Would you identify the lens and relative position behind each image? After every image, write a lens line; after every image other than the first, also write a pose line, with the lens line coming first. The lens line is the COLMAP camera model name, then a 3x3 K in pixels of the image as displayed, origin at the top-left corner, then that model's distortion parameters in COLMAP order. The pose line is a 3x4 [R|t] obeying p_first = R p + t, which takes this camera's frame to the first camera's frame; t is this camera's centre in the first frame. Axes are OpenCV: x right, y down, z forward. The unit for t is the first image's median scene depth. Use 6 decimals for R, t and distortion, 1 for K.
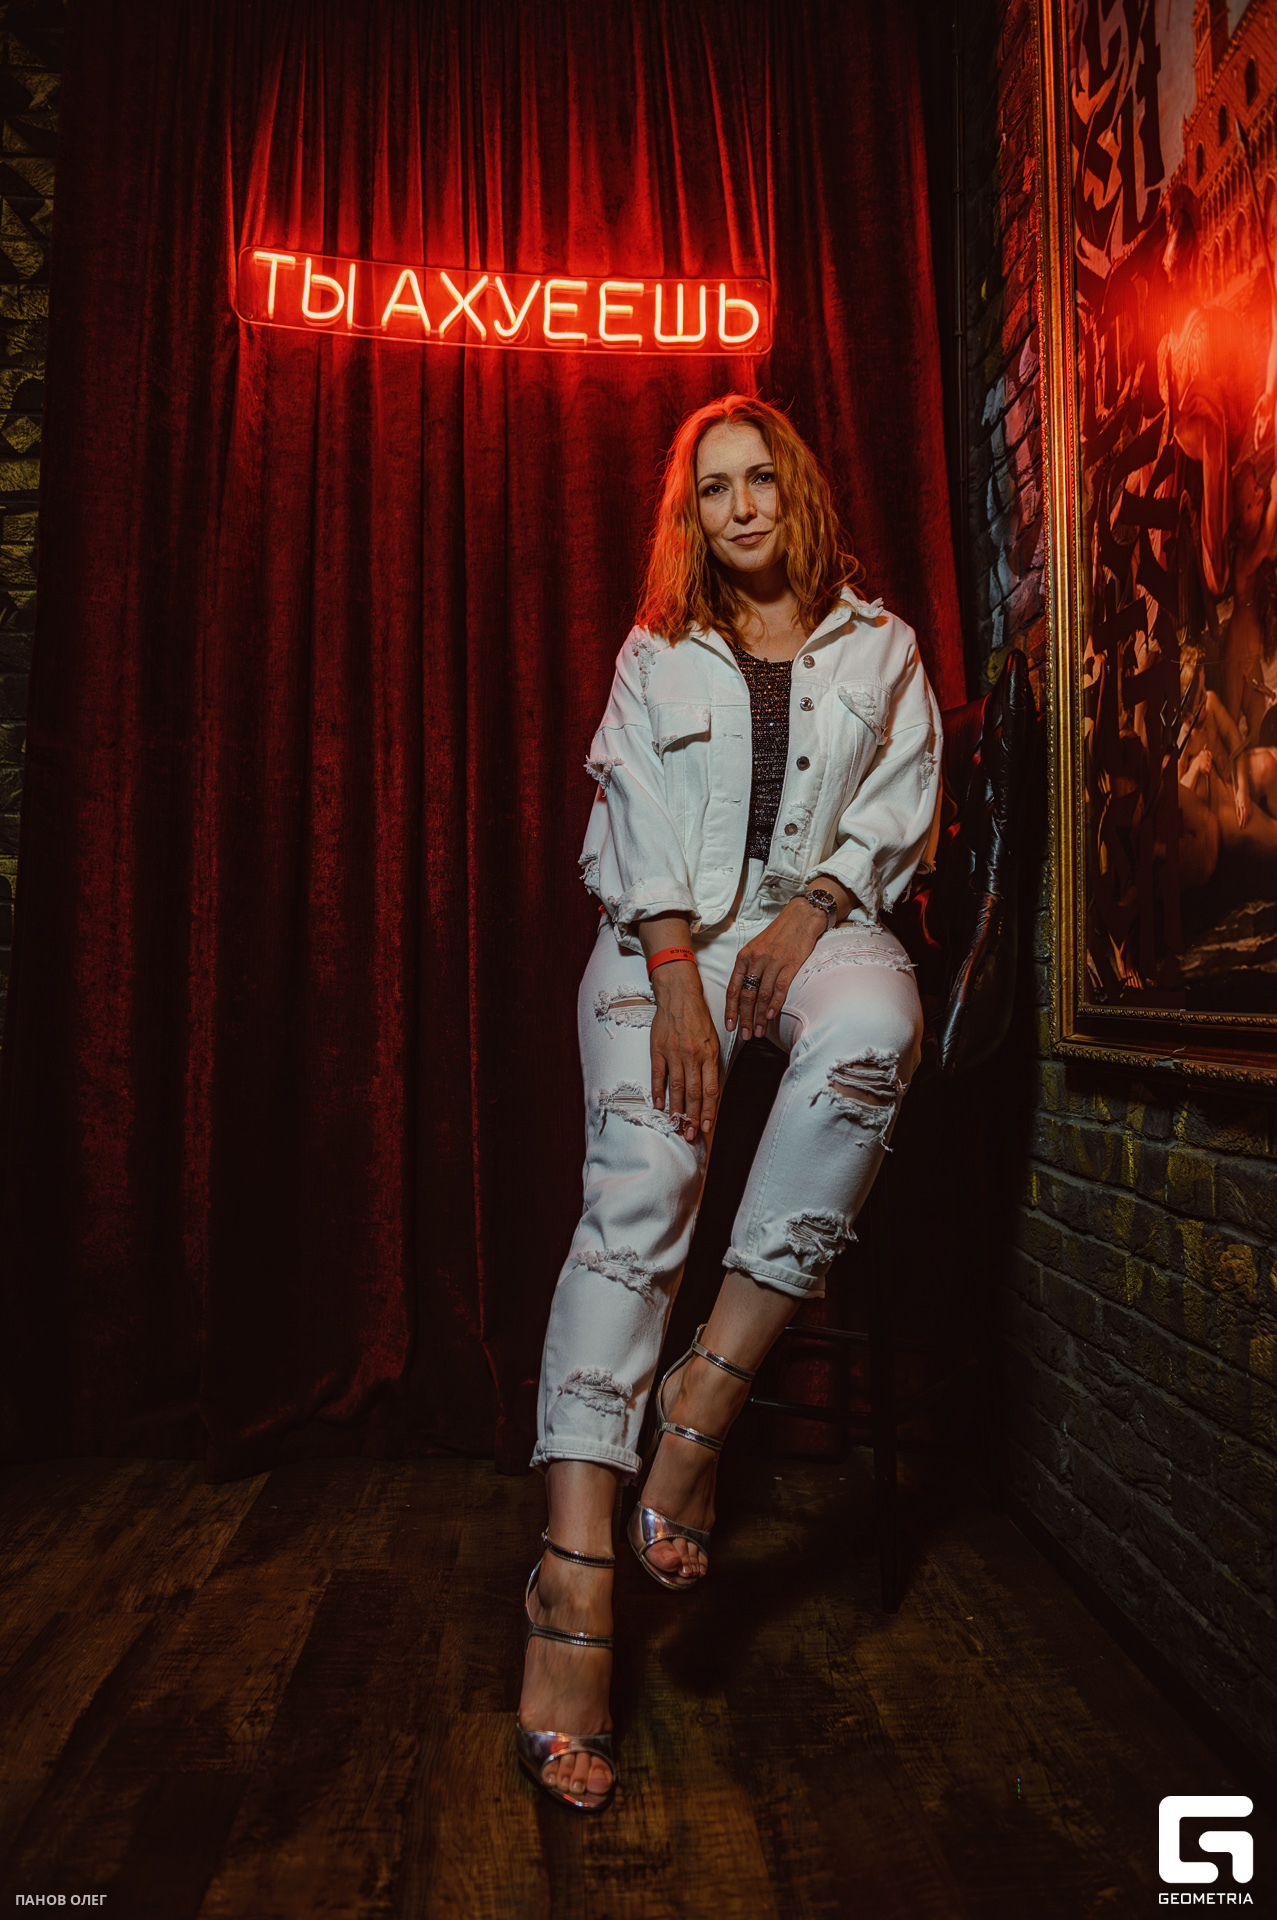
lens RADIAL K [[1390.4, 0, 627.1], [0, 1390.4, 1004.2], [0, 0, 1]] dist [-0.061568, 0.001554]
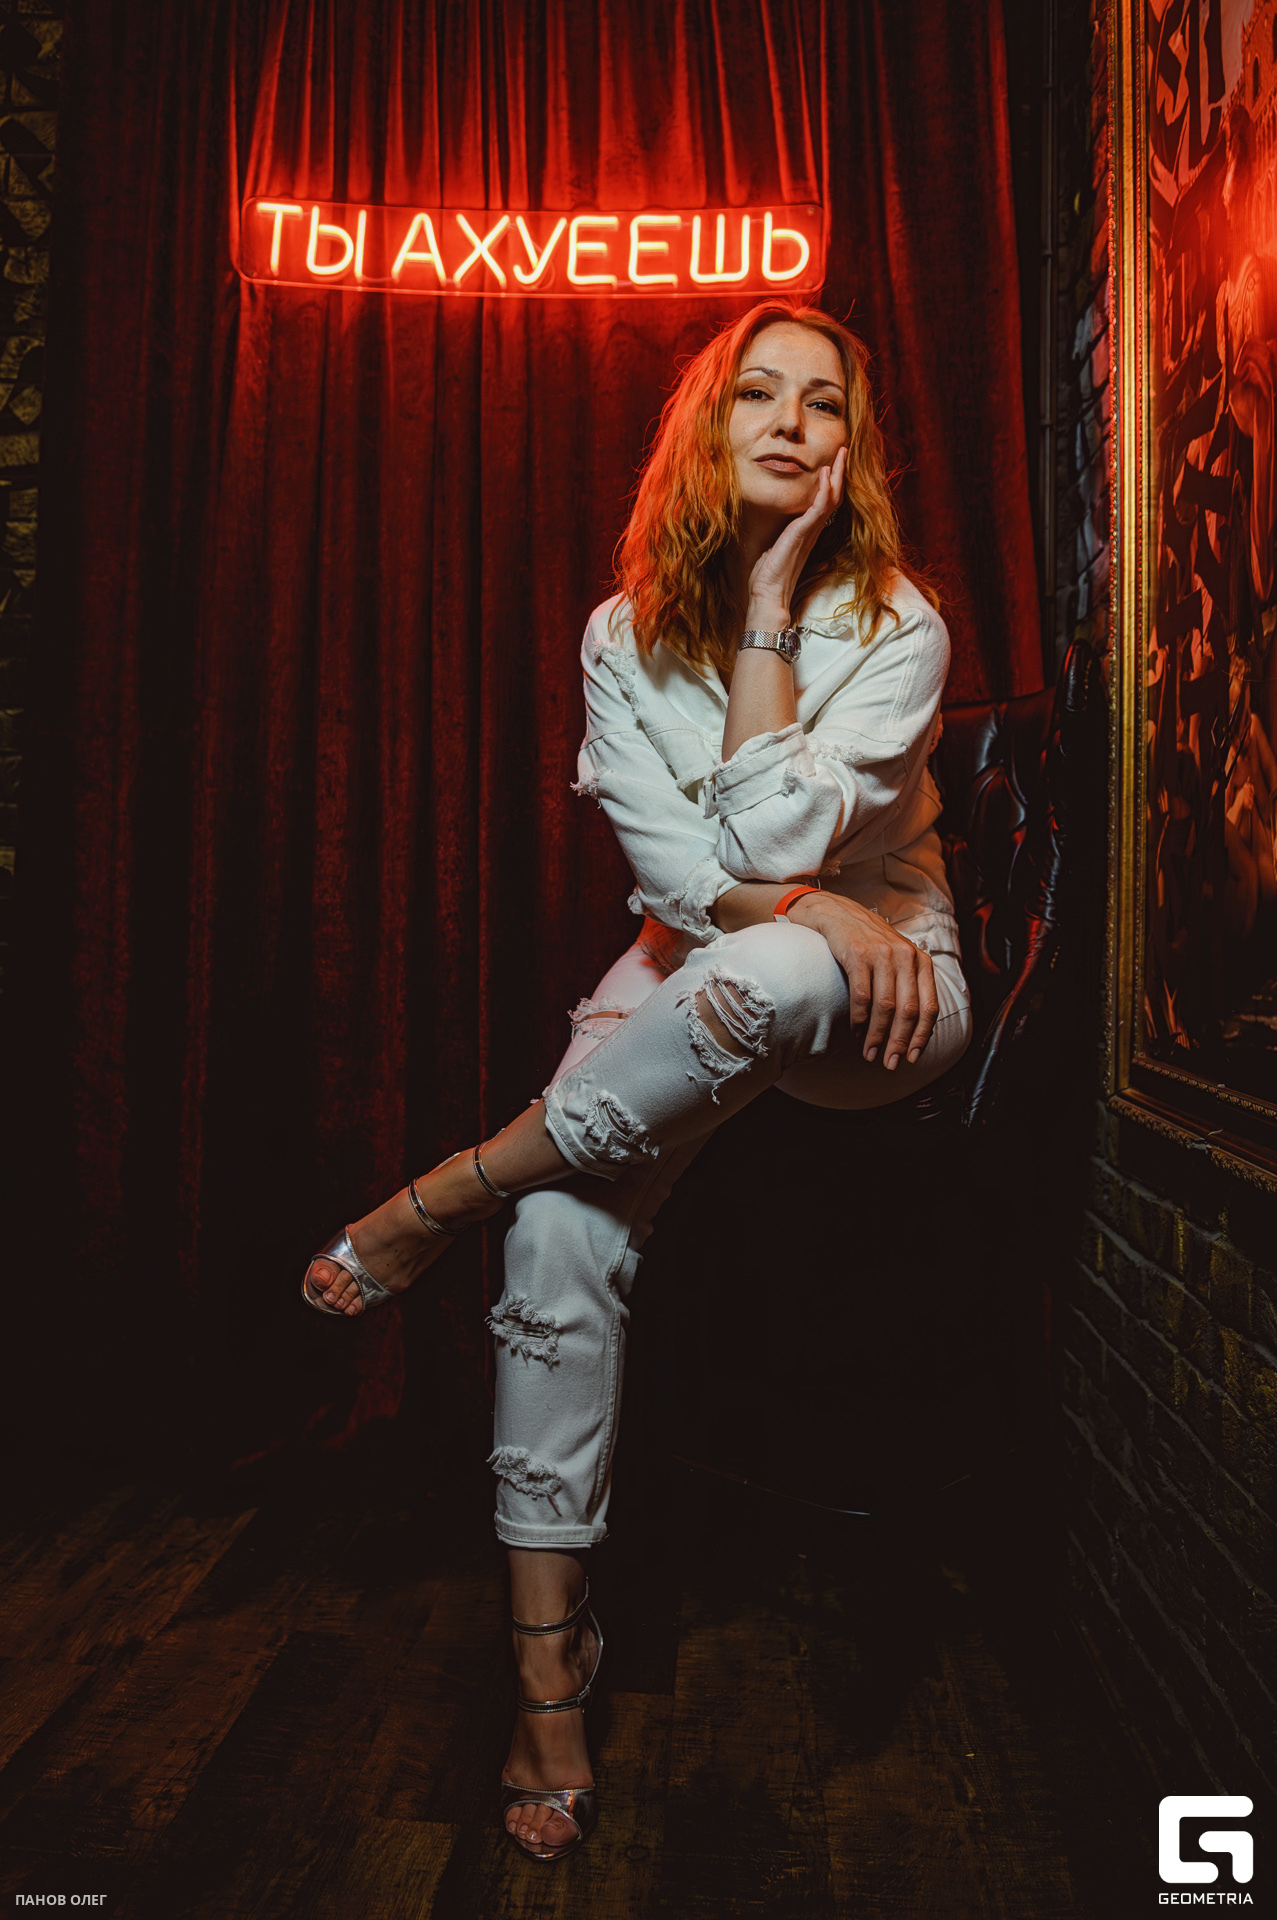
lens RADIAL K [[1521.6, 0, 639.0], [0, 1521.6, 919.6], [0, 0, 1]] dist [-0.060799, -0.000277]
pose [[0.989209, 0.019874, -0.145158, 0.140033], [-0.018799, 0.999785, 0.008779, -0.076786], [0.145301, -0.005955, 0.989370, 0.021984]]
